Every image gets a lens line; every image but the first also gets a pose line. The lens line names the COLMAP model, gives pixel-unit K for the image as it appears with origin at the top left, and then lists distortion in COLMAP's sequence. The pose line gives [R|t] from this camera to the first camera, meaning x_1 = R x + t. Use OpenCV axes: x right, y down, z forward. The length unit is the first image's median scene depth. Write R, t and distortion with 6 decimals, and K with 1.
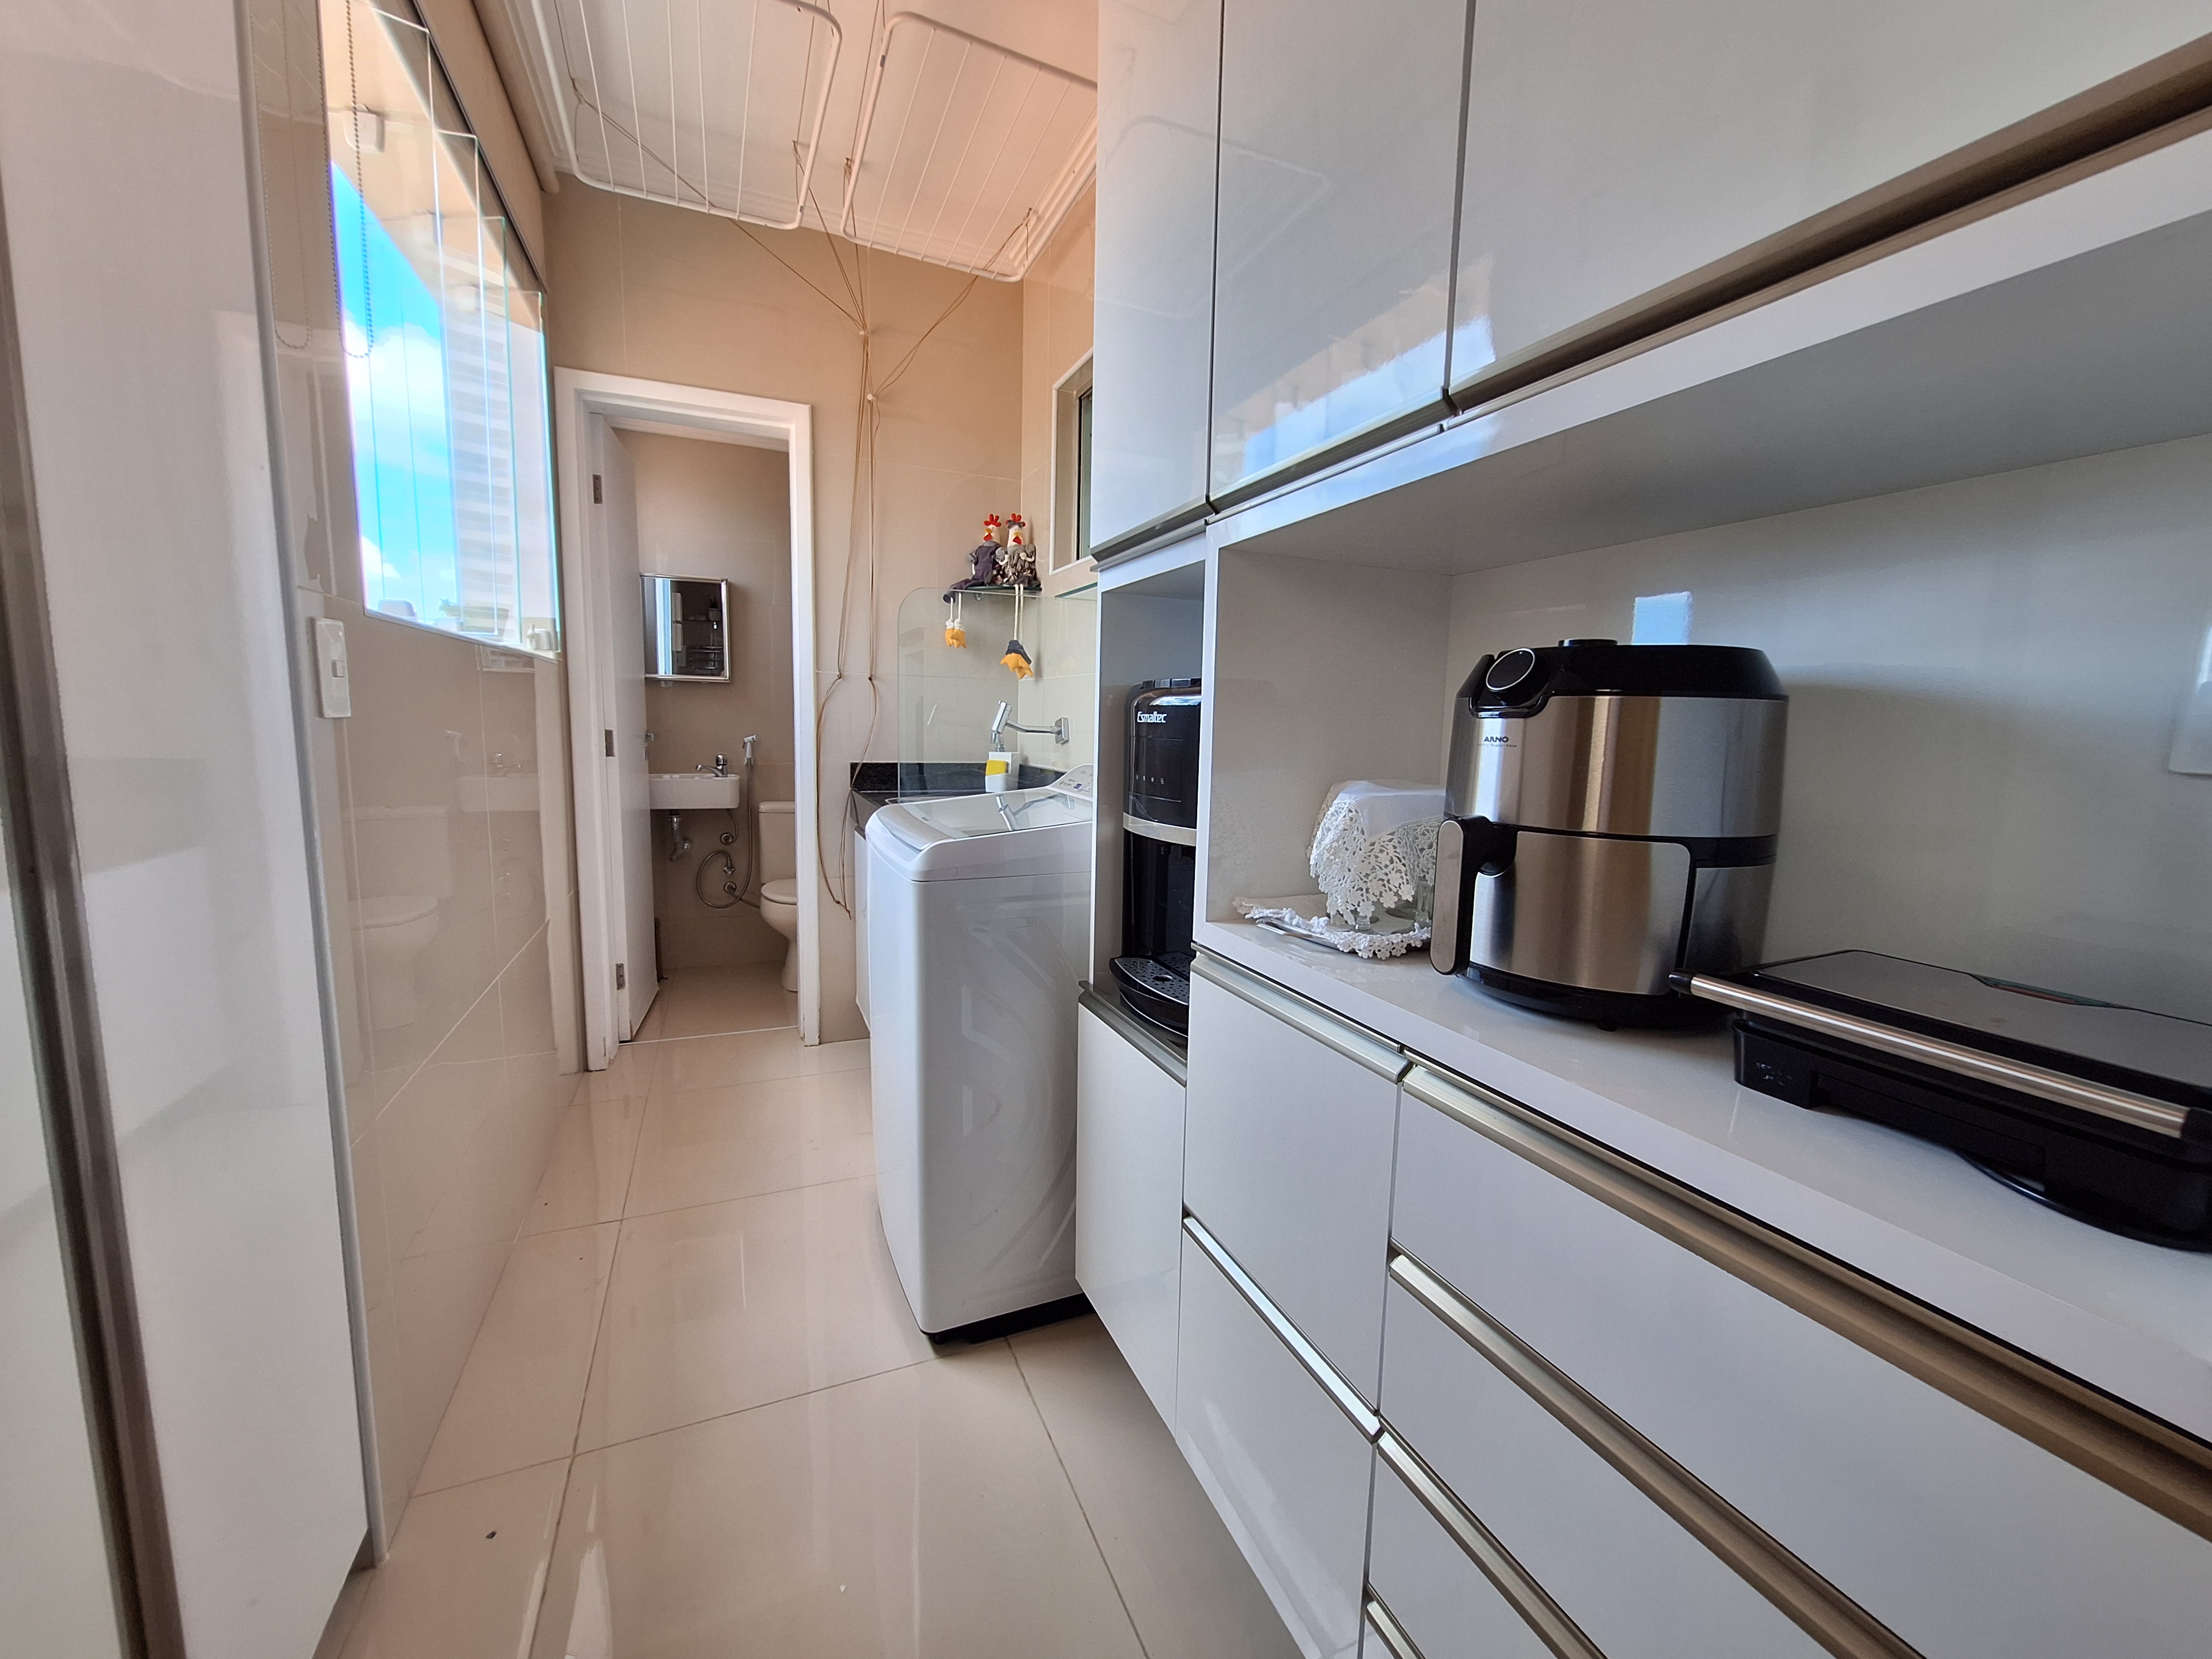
lens RADIAL K [[876.6, 0, 1109.8], [0, 876.6, 826.3], [0, 0, 1]] dist [0.002906, -0.000700]
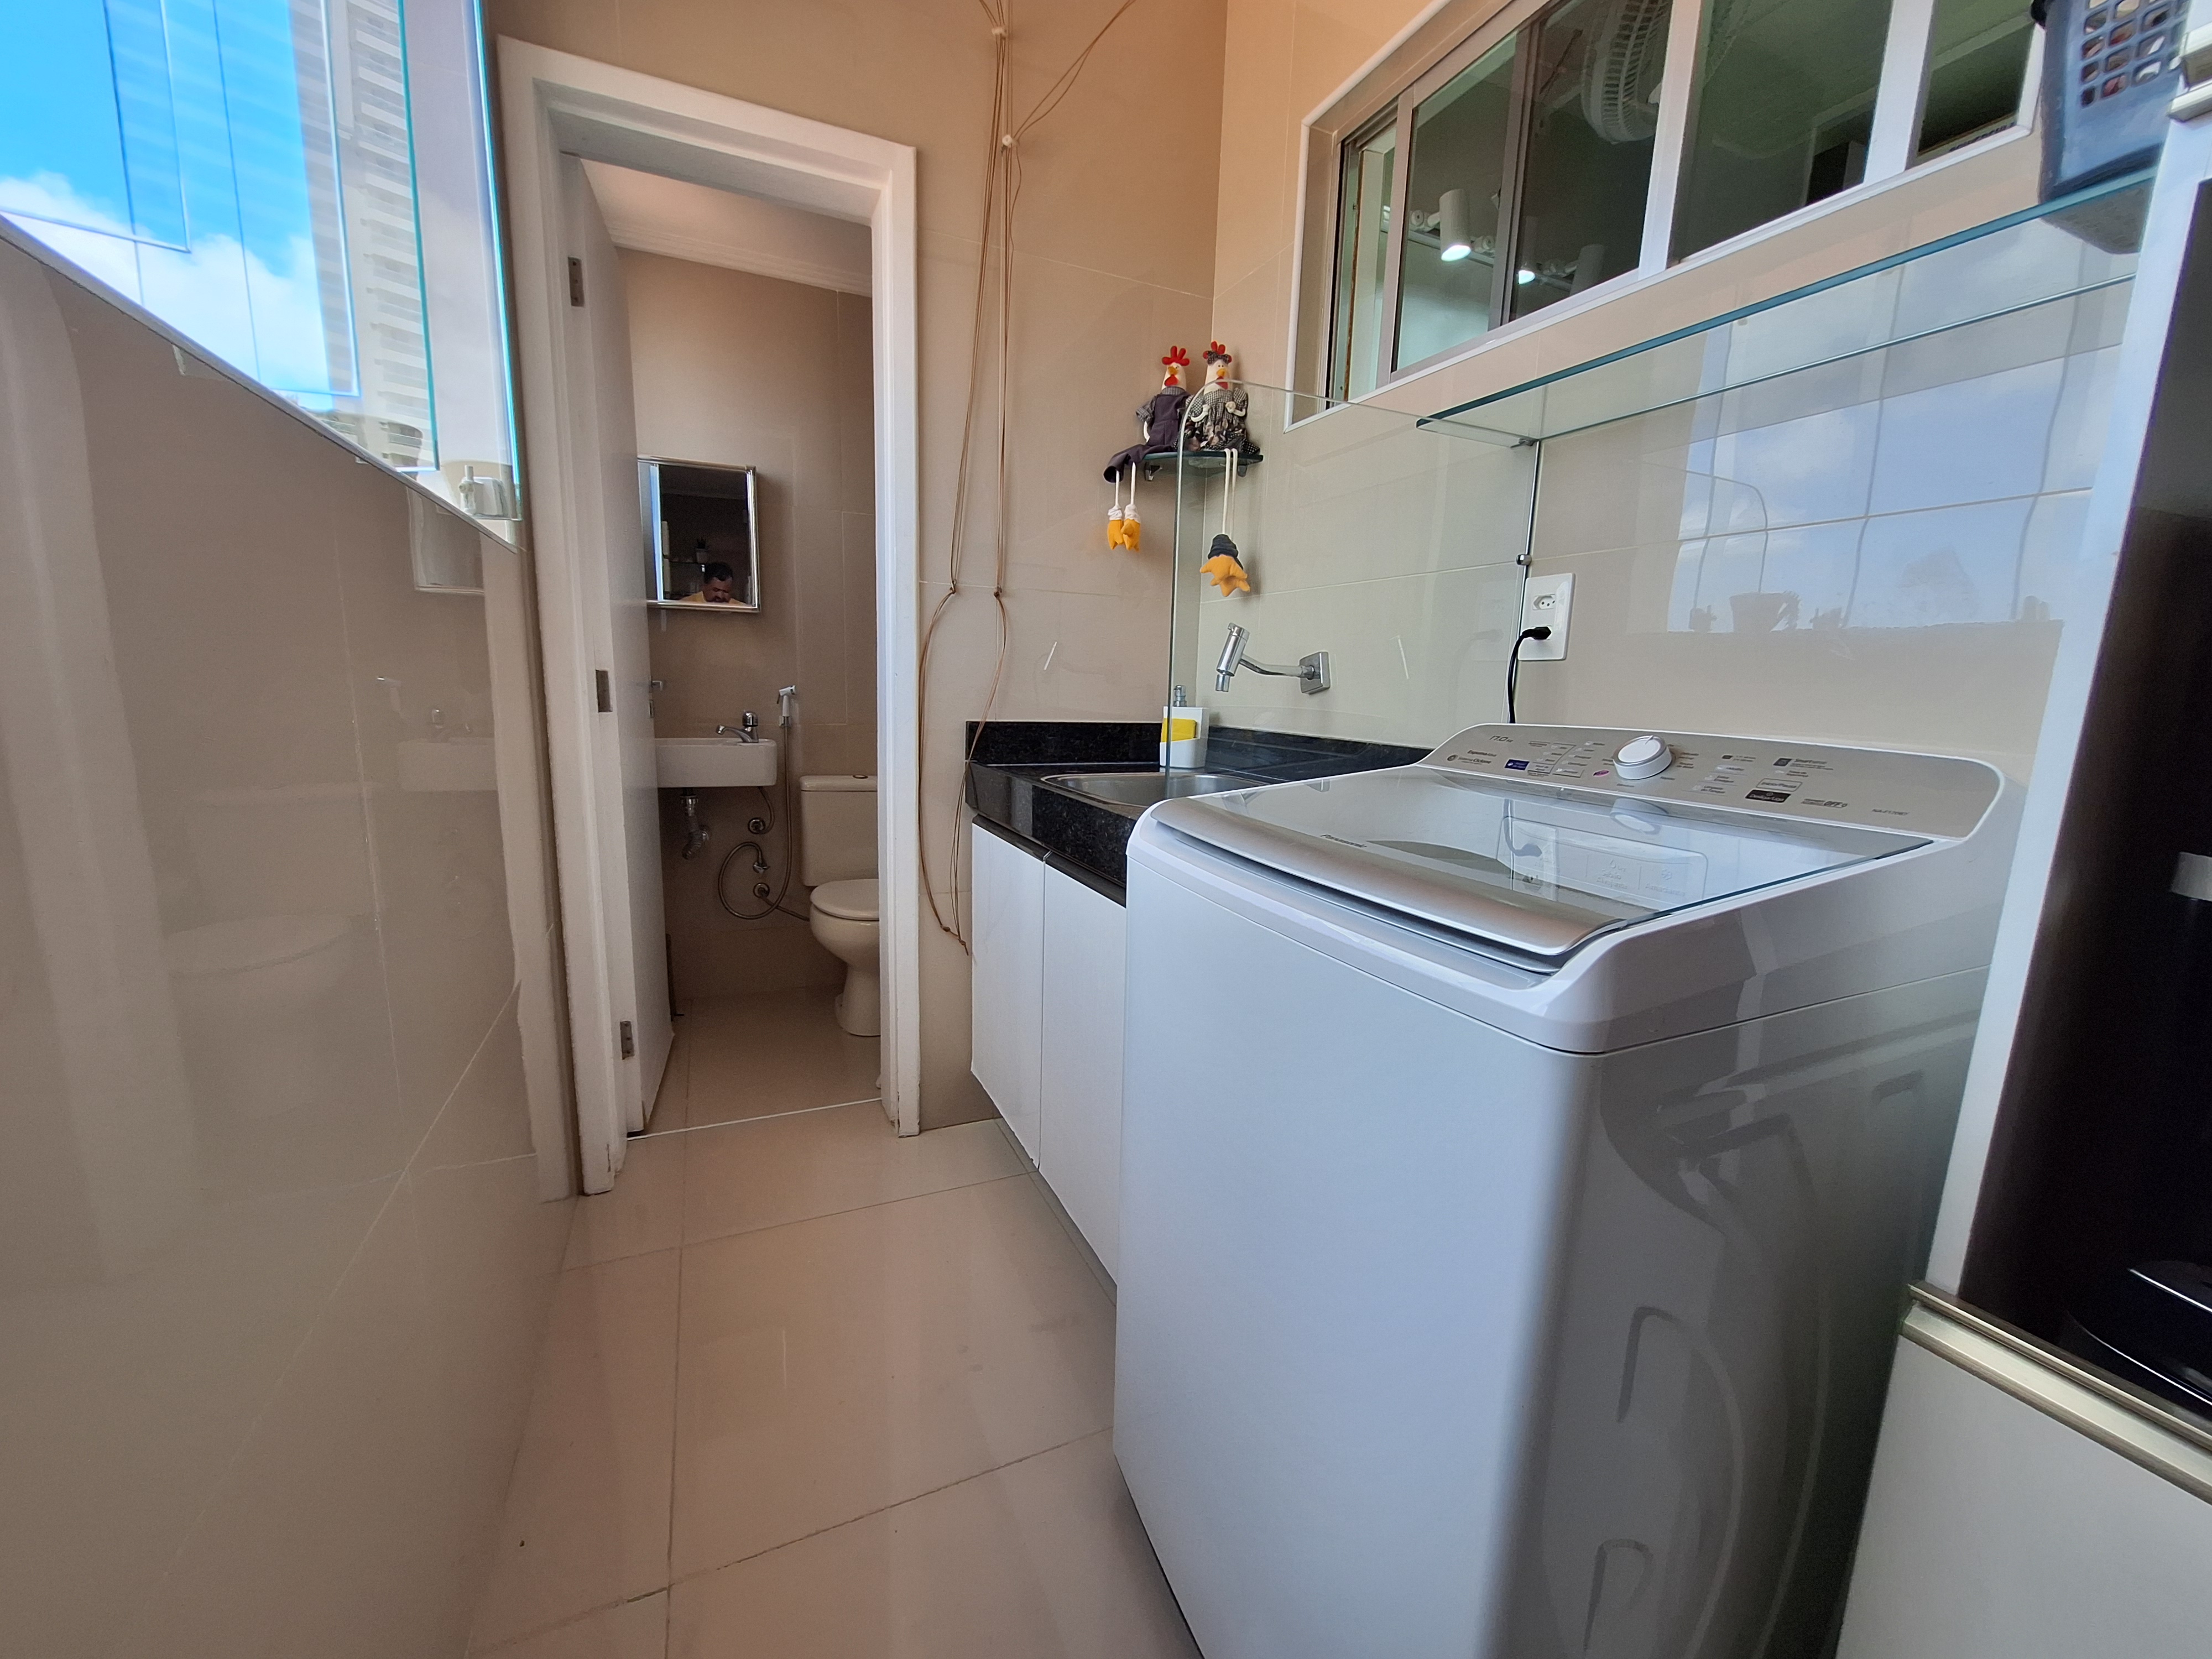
lens RADIAL K [[876.6, 0, 1103.6], [0, 876.6, 829.9], [0, 0, 1]] dist [0.002906, -0.000700]
pose [[0.999847, -0.000055, 0.017474, -0.203091], [-0.000706, 0.999051, 0.043542, -0.019580], [-0.017460, -0.043547, 0.998899, 0.326426]]
